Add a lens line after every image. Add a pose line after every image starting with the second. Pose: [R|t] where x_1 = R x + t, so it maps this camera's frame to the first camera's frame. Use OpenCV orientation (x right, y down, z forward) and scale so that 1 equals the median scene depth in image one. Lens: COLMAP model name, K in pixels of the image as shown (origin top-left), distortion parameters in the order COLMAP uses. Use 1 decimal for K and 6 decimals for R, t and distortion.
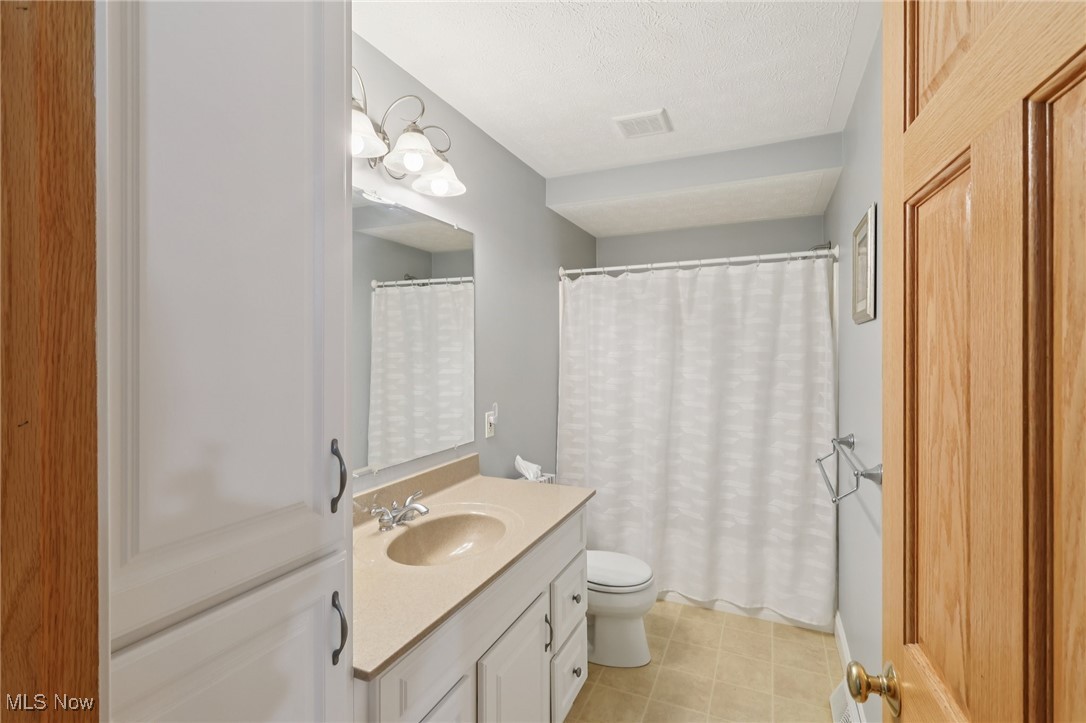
lens RADIAL K [[503.8, 0, 540.3], [0, 503.8, 353.8], [0, 0, 1]] dist [-0.016017, 0.000269]
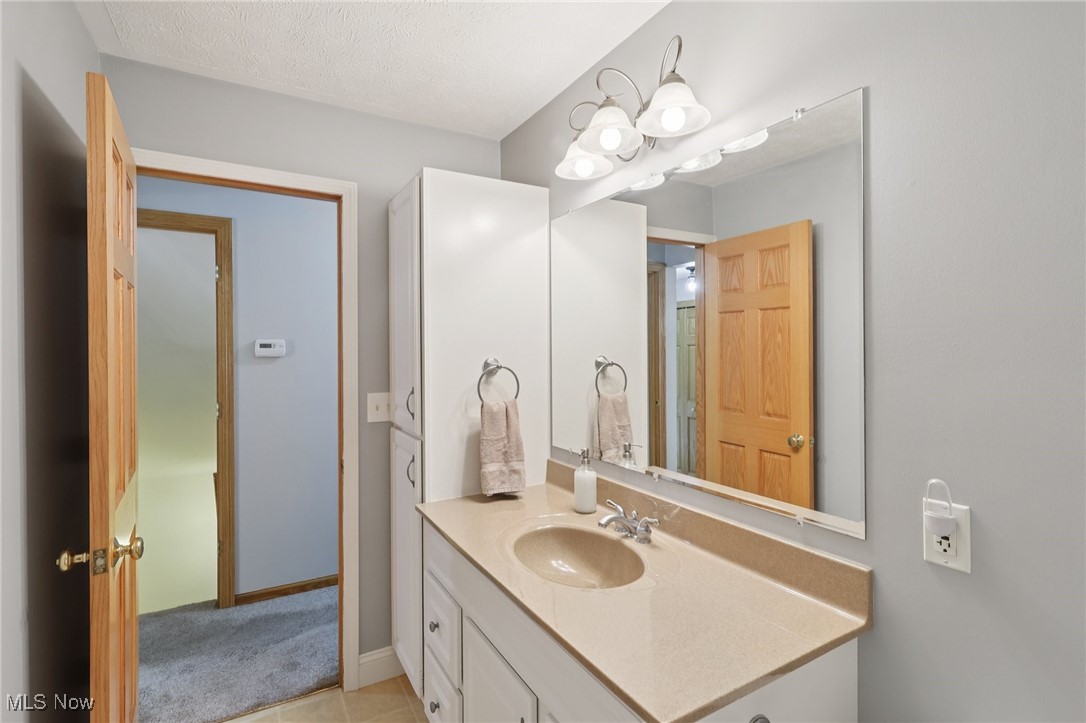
lens RADIAL K [[503.8, 0, 540.2], [0, 503.8, 357.1], [0, 0, 1]] dist [-0.016017, 0.000269]
pose [[-0.586224, 0.000979, -0.810149, 0.502184], [-0.008208, 0.999941, 0.007147, 0.006933], [0.810108, 0.010840, -0.586181, 1.254799]]
